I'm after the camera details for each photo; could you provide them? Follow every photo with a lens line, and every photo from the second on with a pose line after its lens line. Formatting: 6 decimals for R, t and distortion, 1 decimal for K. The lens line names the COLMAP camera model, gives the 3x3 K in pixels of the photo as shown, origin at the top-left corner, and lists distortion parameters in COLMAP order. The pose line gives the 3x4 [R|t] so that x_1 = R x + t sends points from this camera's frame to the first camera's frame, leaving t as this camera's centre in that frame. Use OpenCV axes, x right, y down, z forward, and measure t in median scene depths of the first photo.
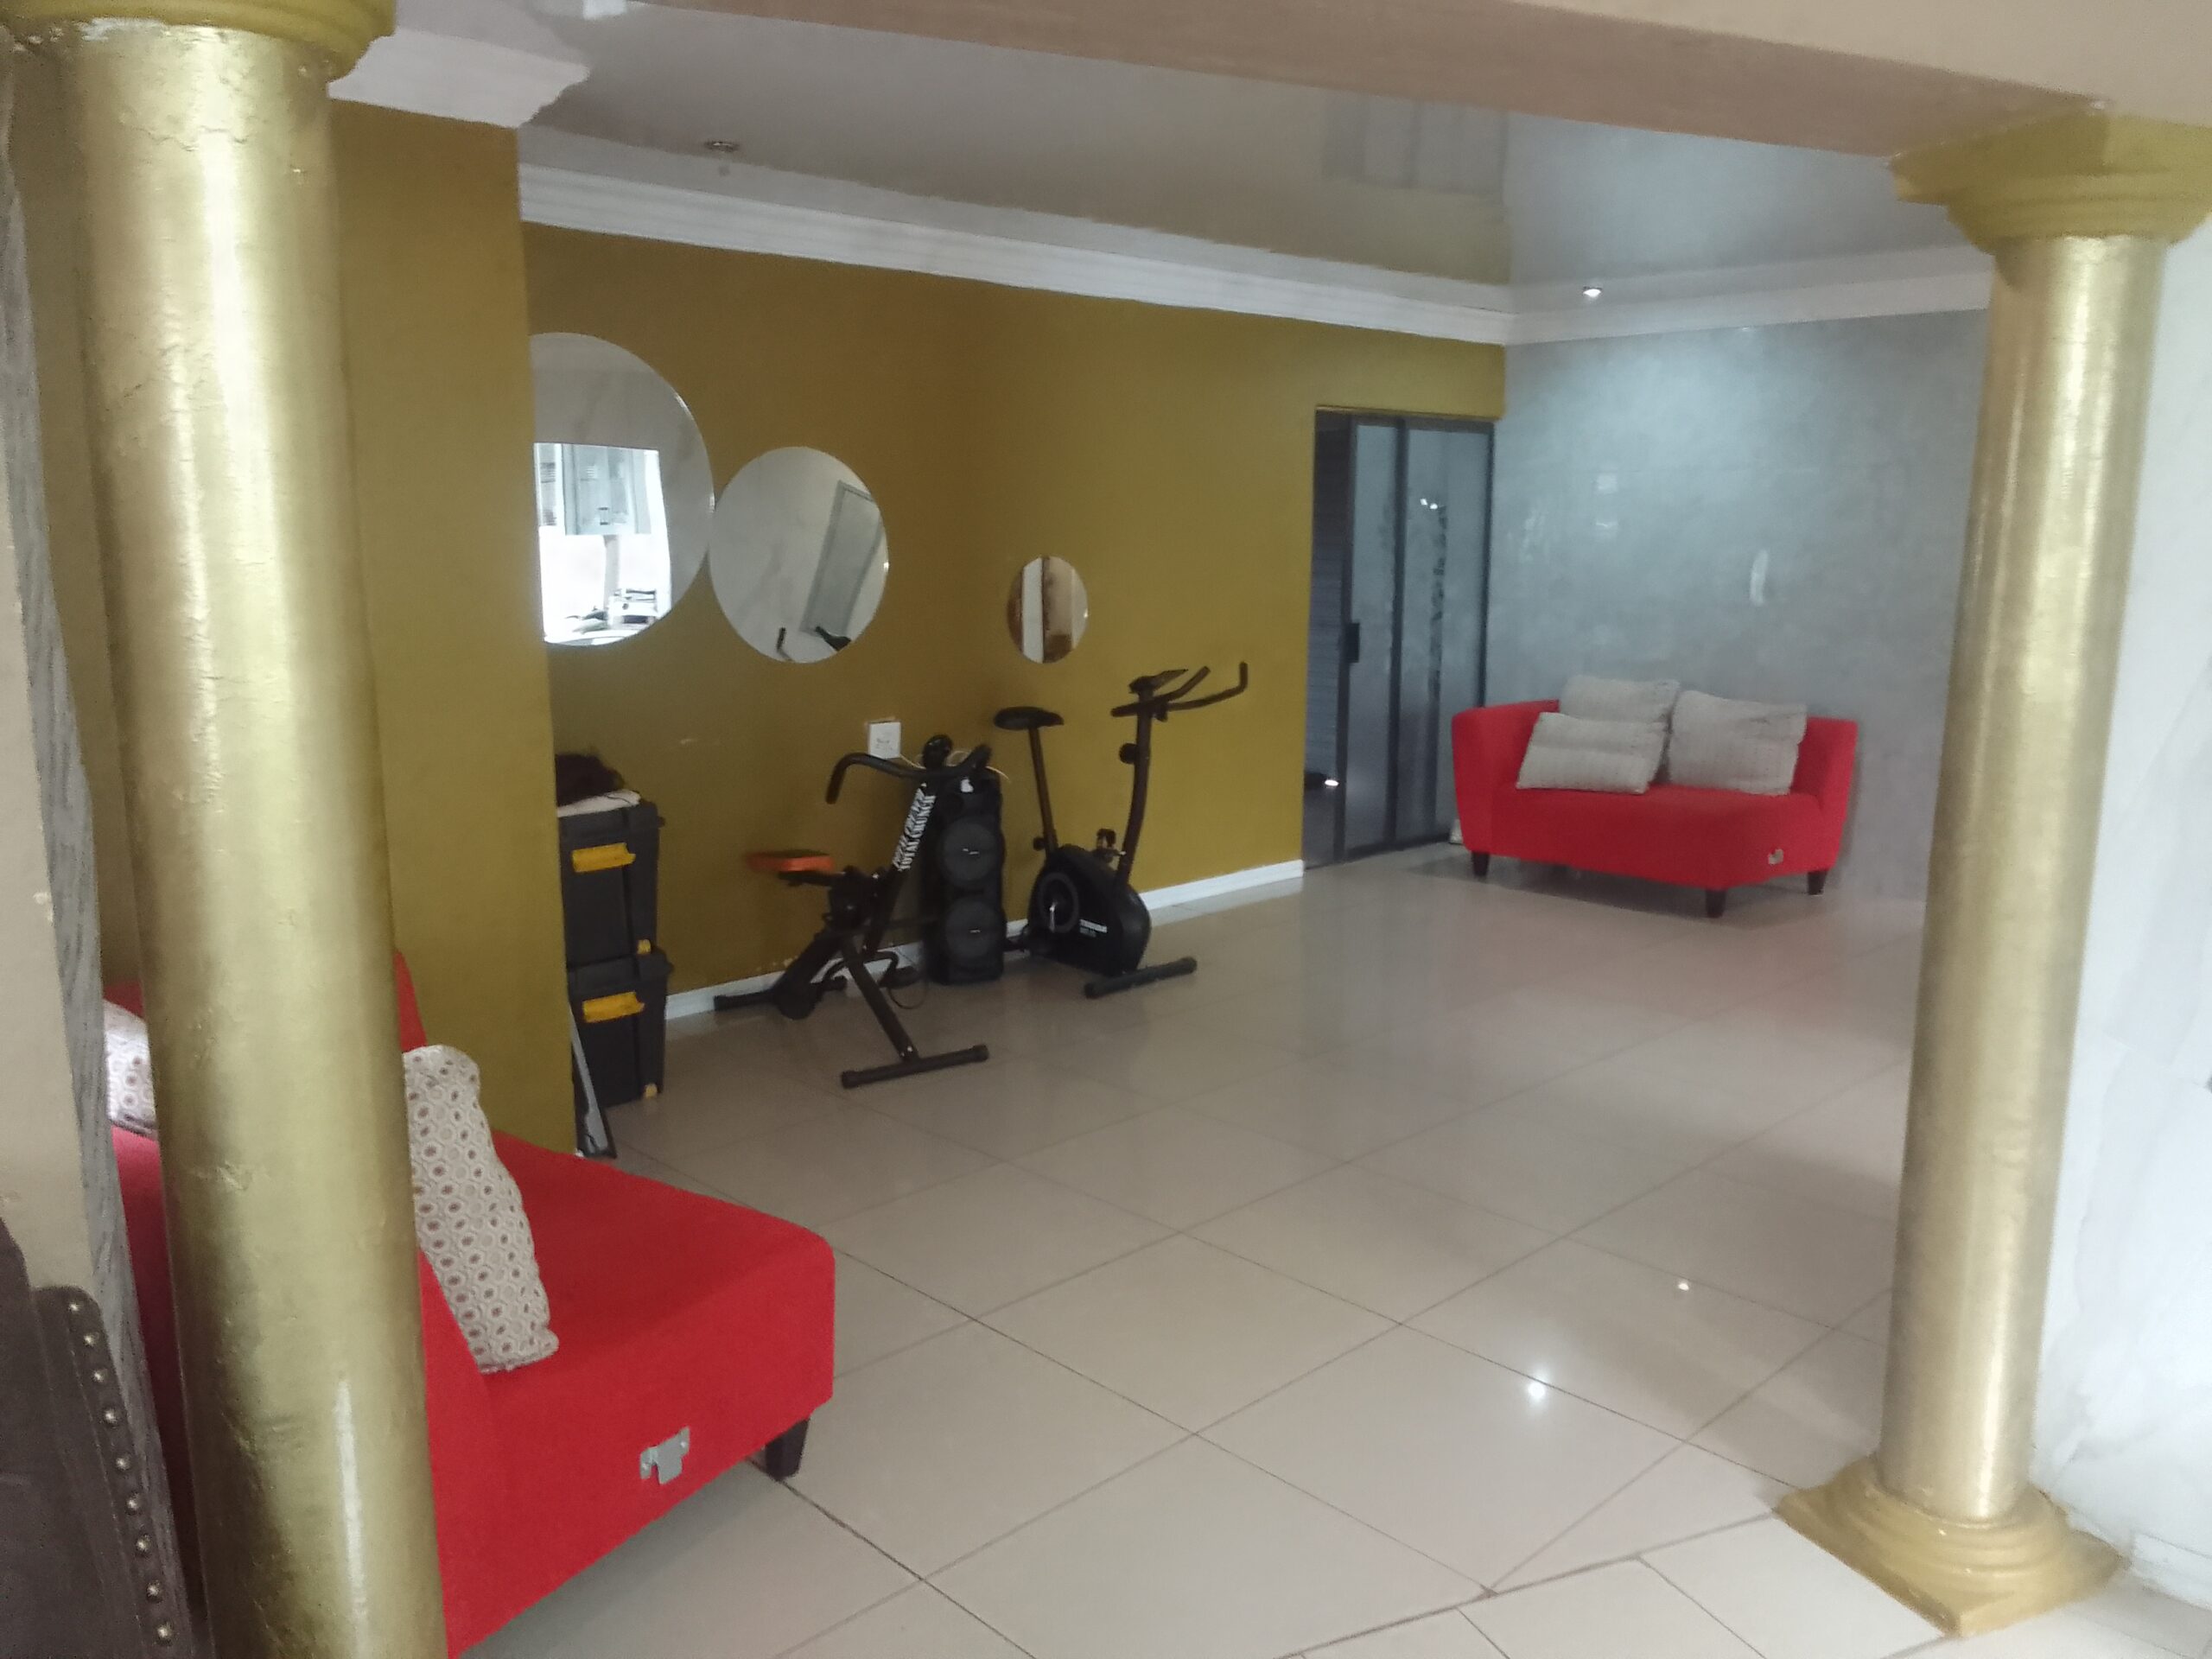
lens RADIAL K [[1726.1, 0, 1106.0], [0, 1726.1, 829.5], [0, 0, 1]] dist [0.065678, -0.105210]
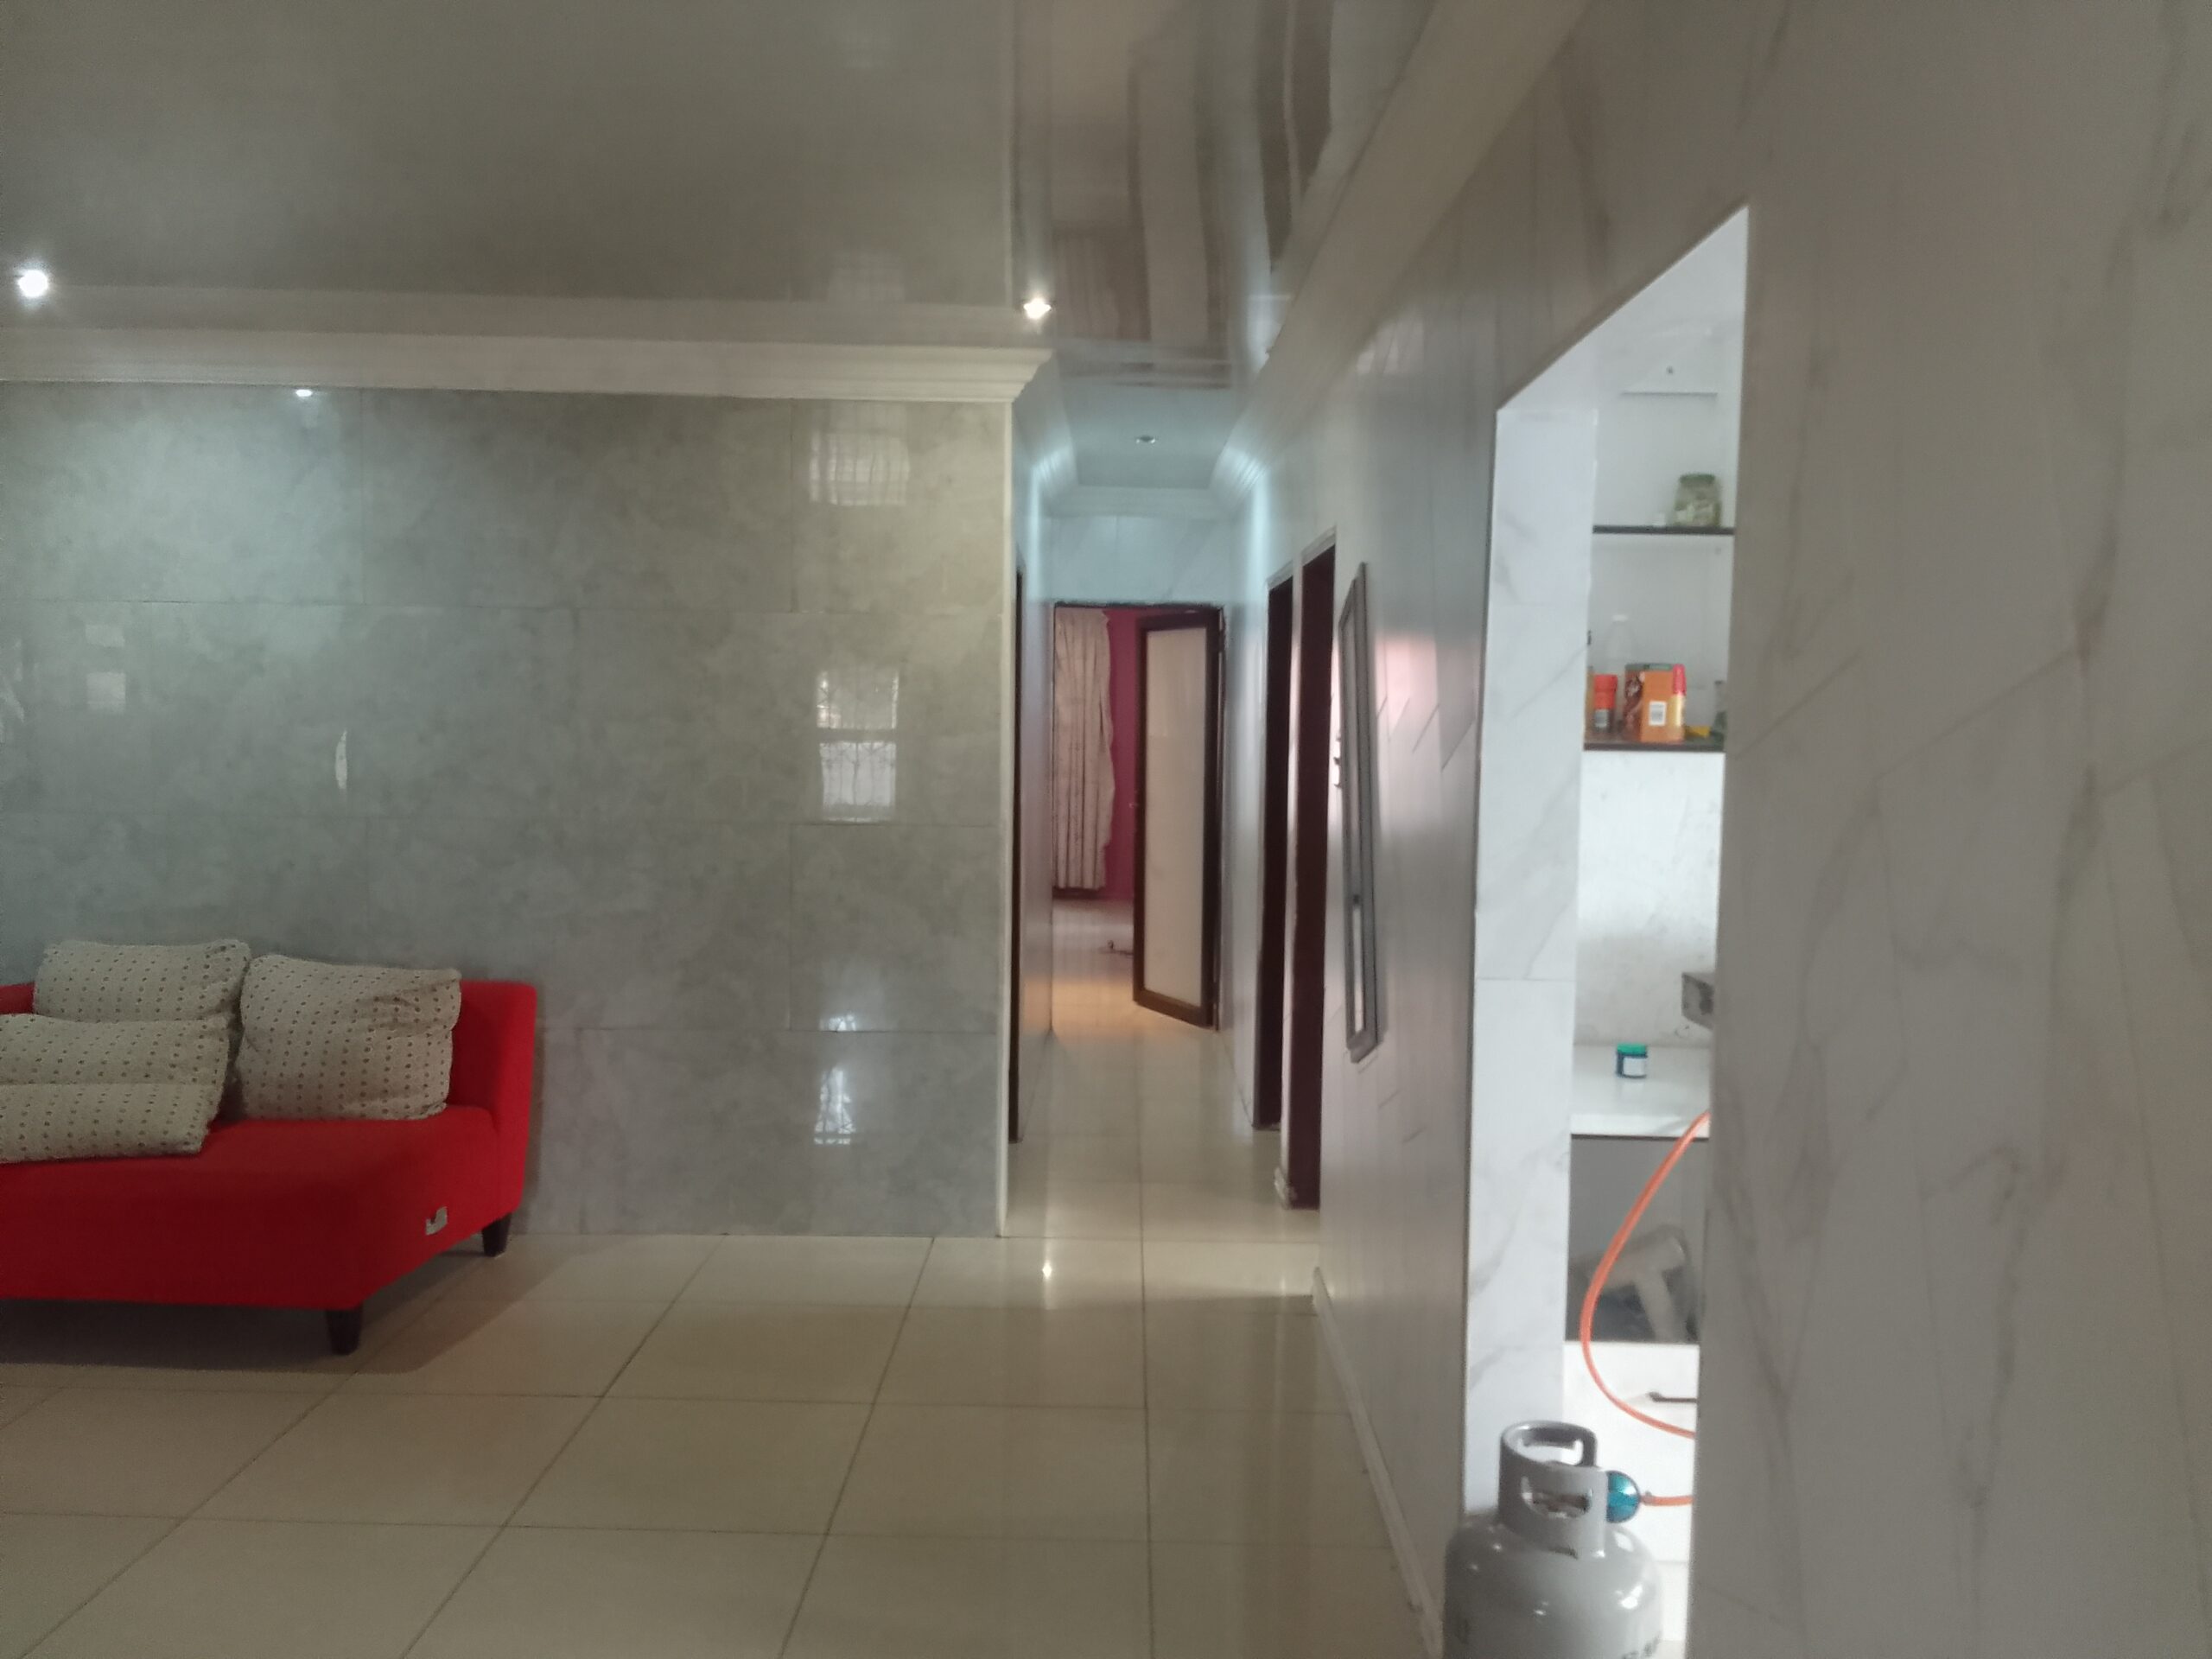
lens RADIAL K [[1726.1, 0, 1106.0], [0, 1726.1, 829.5], [0, 0, 1]] dist [0.065678, -0.105210]
pose [[0.710195, -0.044202, 0.702616, 0.118186], [0.107030, 0.993205, -0.045702, -0.066250], [-0.695821, 0.107659, 0.710100, 0.358730]]
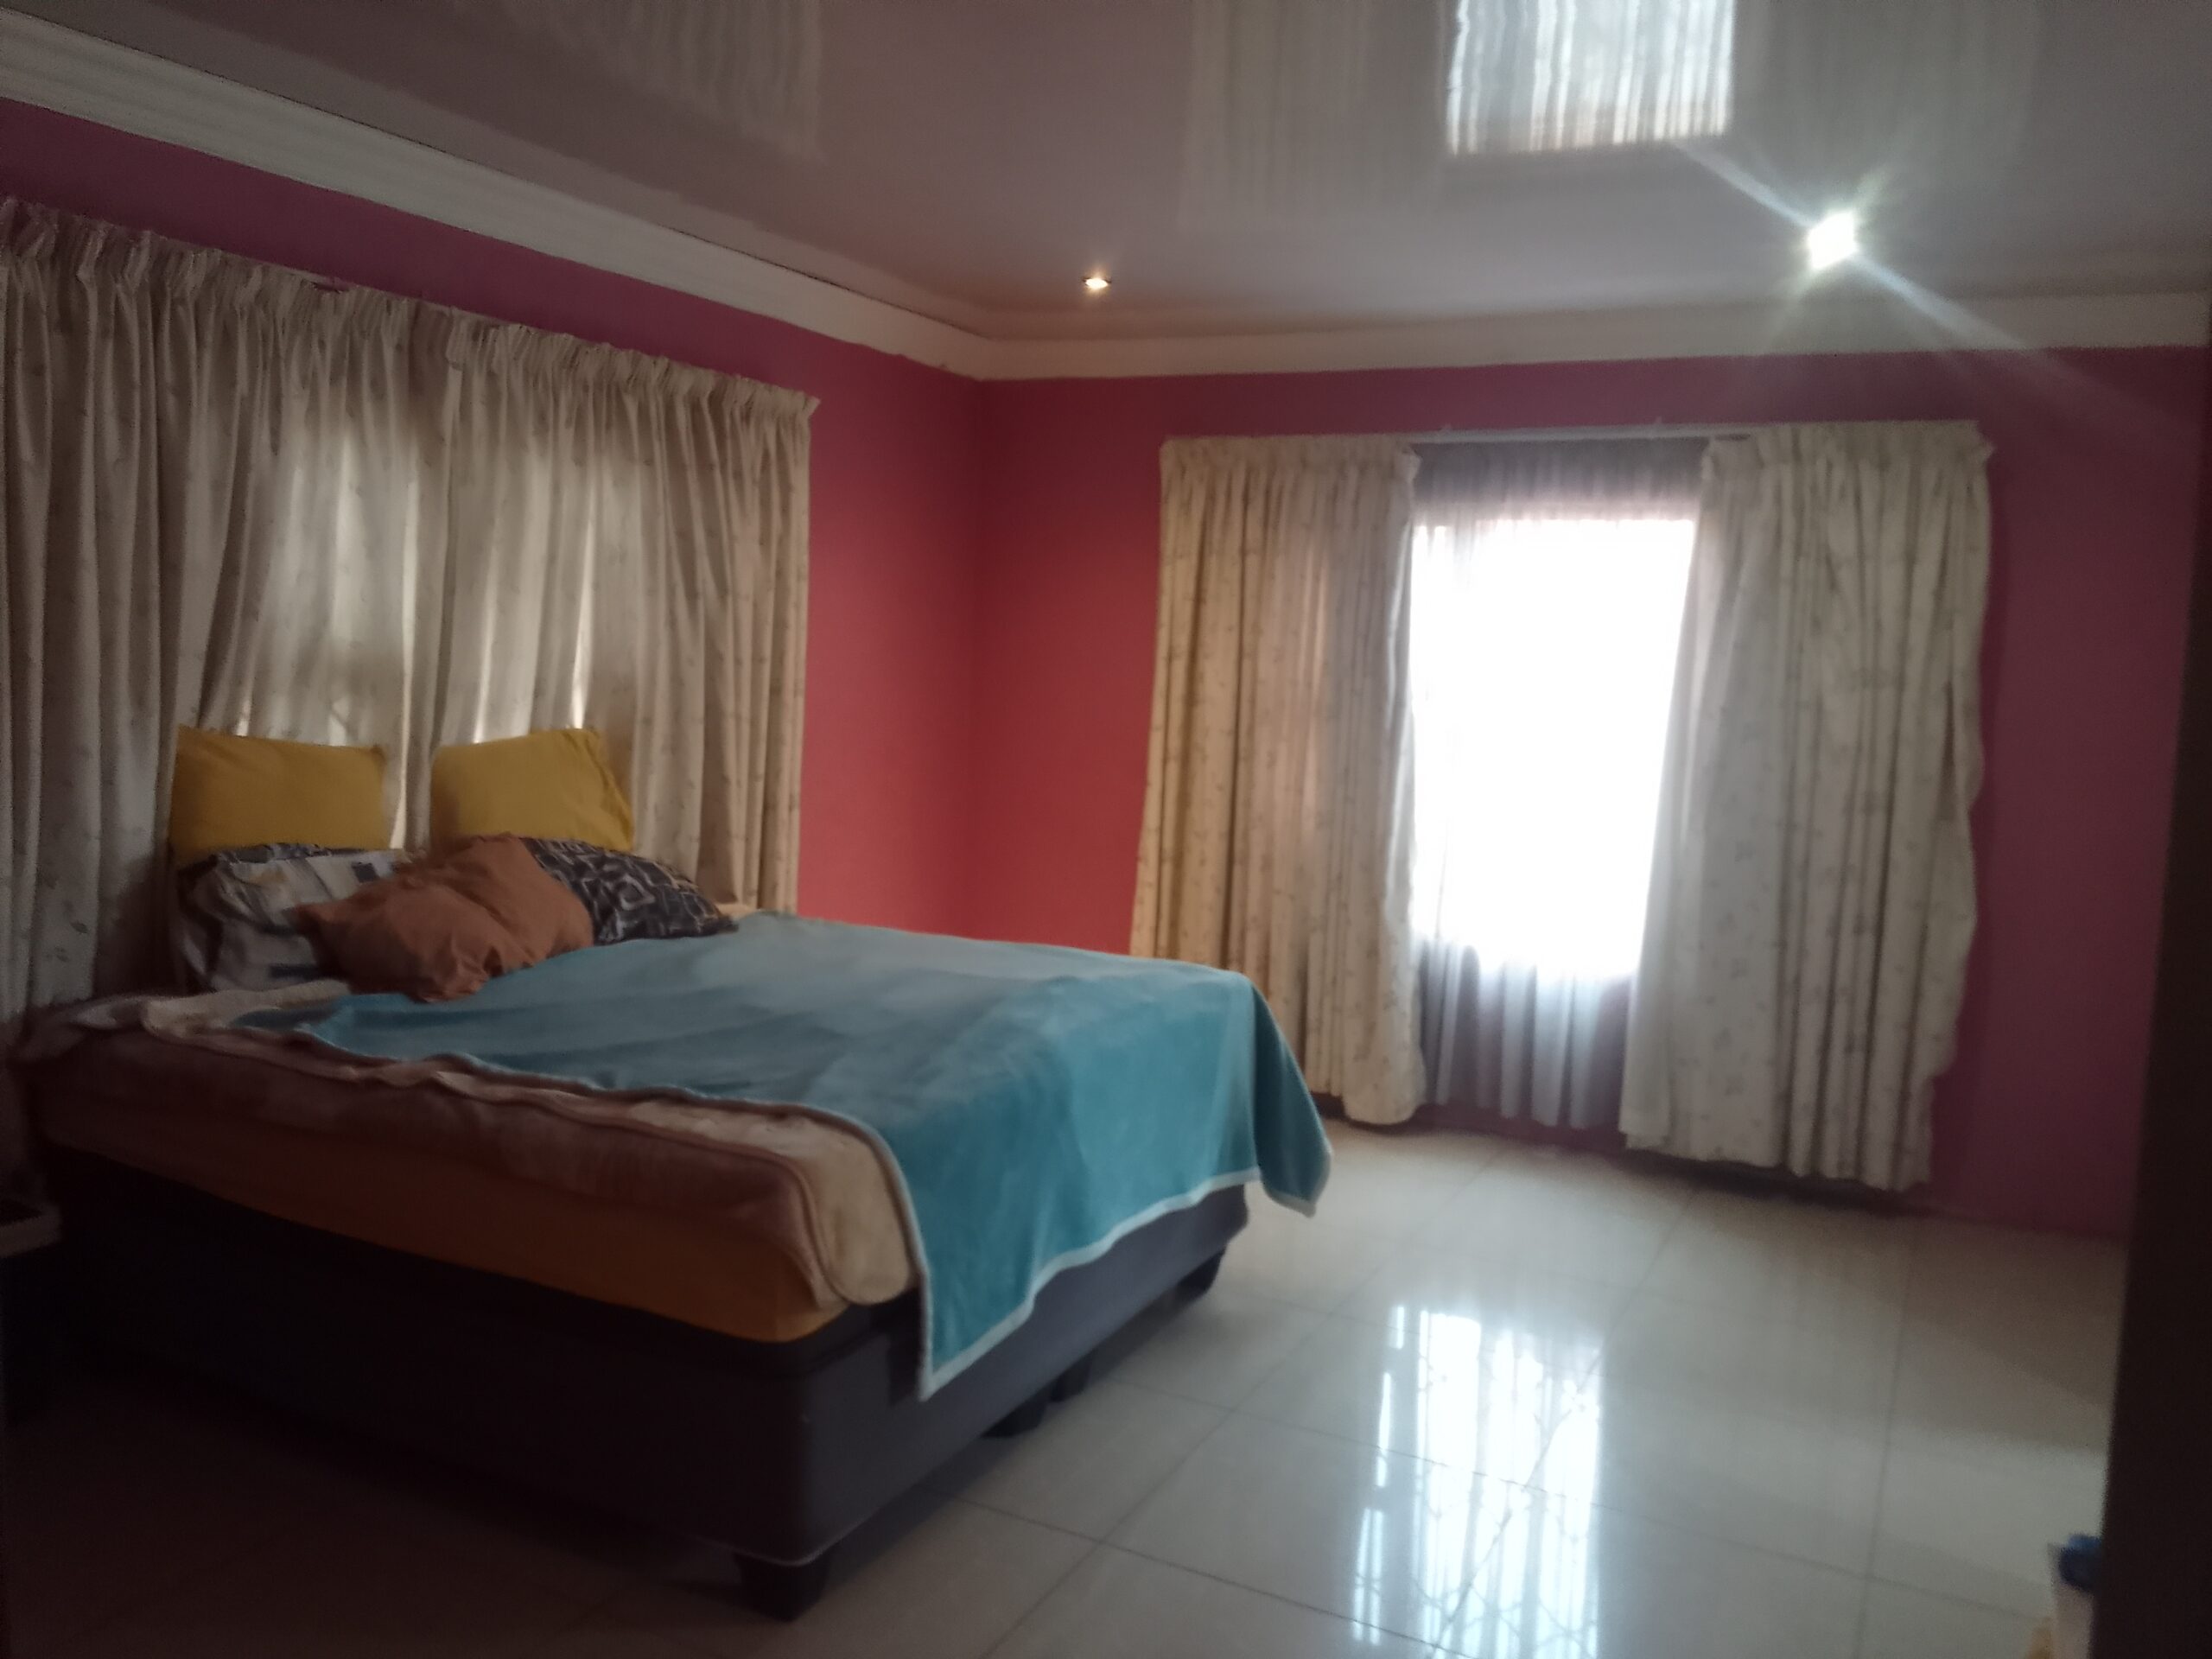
lens RADIAL K [[1726.1, 0, 1106.0], [0, 1726.1, 829.5], [0, 0, 1]] dist [0.065678, -0.105210]
pose [[0.947239, -0.005360, 0.320484, 0.862650], [0.021479, 0.998674, -0.046783, -0.200872], [-0.319808, 0.051198, 0.946098, 1.099754]]
